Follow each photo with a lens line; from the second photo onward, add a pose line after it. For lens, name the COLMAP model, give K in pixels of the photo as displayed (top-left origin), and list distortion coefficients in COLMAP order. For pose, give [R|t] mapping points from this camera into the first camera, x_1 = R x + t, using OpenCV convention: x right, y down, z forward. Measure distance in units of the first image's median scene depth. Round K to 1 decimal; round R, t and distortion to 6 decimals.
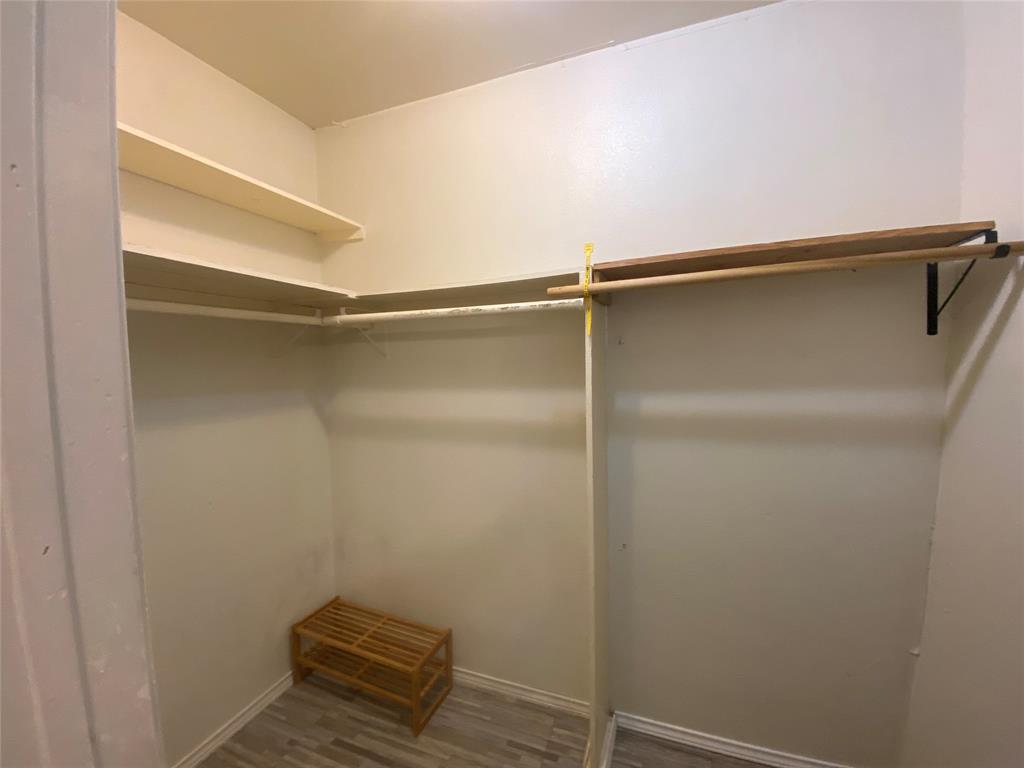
lens RADIAL K [[415.9, 0, 501.3], [0, 415.9, 381.6], [0, 0, 1]] dist [0.021548, -0.020336]
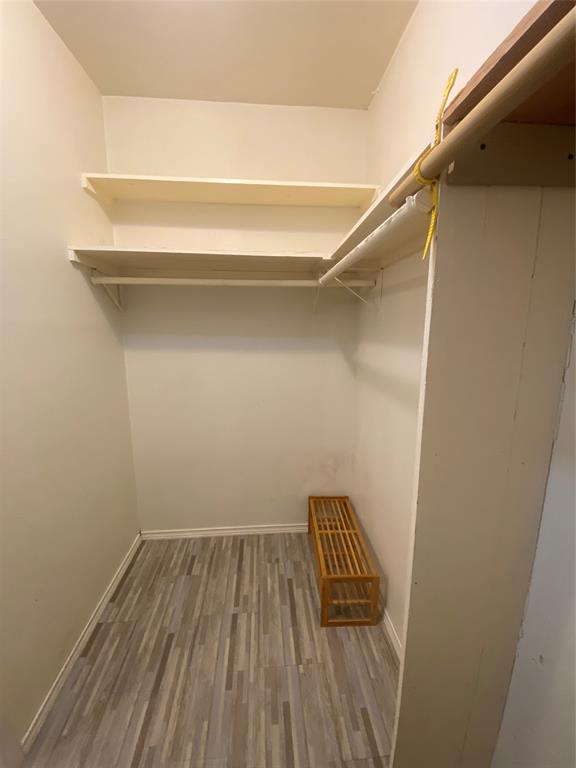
lens RADIAL K [[311.9, 0, 287.9], [0, 311.9, 379.4], [0, 0, 1]] dist [0.021548, -0.020336]
pose [[0.442259, 0.184872, -0.877627, 0.416977], [-0.062040, 0.982487, 0.175697, -0.018576], [0.894739, -0.023255, 0.445983, 0.503715]]
